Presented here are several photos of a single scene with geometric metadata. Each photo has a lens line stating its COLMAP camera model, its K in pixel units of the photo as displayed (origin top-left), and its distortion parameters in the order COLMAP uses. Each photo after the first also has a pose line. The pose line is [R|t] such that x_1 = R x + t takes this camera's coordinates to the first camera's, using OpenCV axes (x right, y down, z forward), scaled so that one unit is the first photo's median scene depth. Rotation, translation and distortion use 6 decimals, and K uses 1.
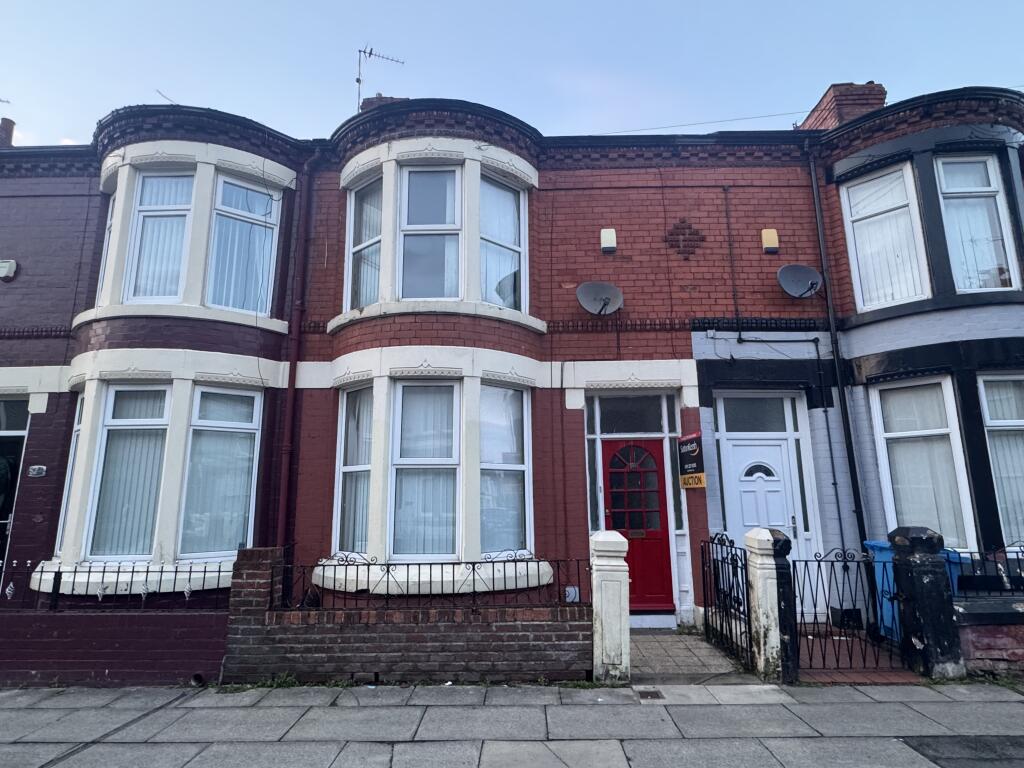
lens RADIAL K [[558.1, 0, 510.8], [0, 558.1, 388.4], [0, 0, 1]] dist [0.000588, 0.000279]
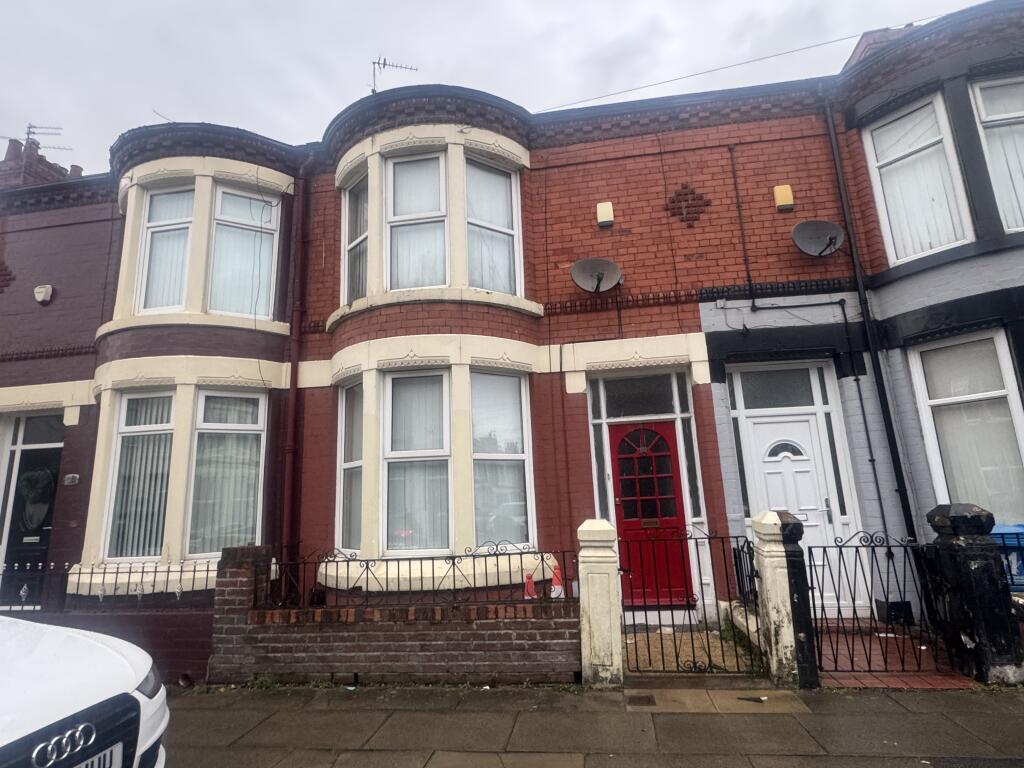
lens RADIAL K [[541.6, 0, 512.0], [0, 541.6, 384.0], [0, 0, 1]] dist [0.000261, -0.000148]
pose [[0.991306, -0.057650, -0.118276, 0.118517], [0.056383, 0.998311, -0.014033, 0.028864], [0.118886, 0.007243, 0.992882, 0.073325]]
